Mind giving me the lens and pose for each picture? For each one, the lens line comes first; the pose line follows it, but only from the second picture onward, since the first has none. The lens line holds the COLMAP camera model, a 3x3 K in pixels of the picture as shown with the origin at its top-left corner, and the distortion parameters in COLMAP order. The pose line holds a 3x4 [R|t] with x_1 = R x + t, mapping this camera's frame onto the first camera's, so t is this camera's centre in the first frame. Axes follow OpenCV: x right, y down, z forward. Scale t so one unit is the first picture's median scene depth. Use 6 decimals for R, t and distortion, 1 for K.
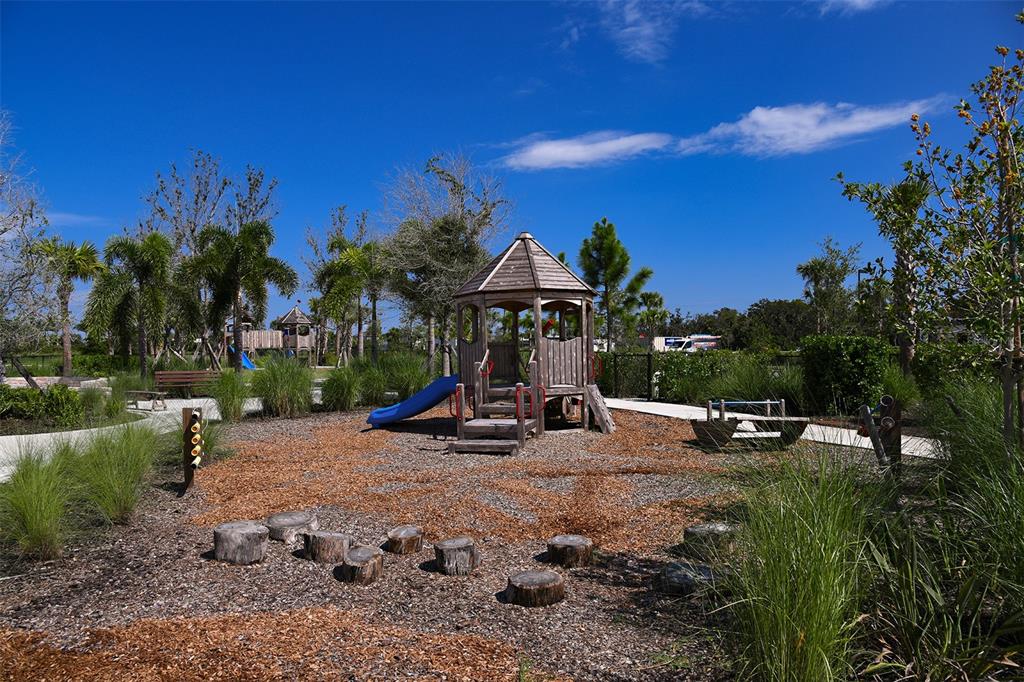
lens RADIAL K [[702.4, 0, 512.0], [0, 702.4, 341.0], [0, 0, 1]] dist [-0.081841, 0.000342]
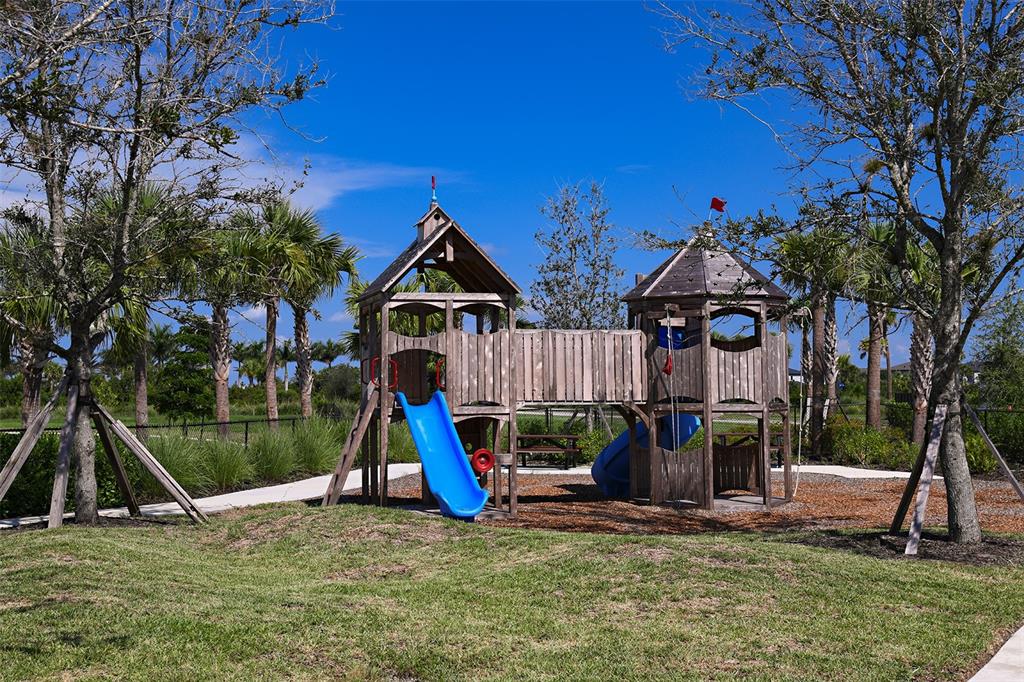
lens RADIAL K [[702.4, 0, 512.0], [0, 702.4, 341.0], [0, 0, 1]] dist [-0.081841, 0.000342]
pose [[0.776654, -0.029260, -0.629247, -0.214718], [-0.009101, 0.998295, -0.057654, 0.003035], [0.629861, 0.050504, 0.775064, 0.784806]]
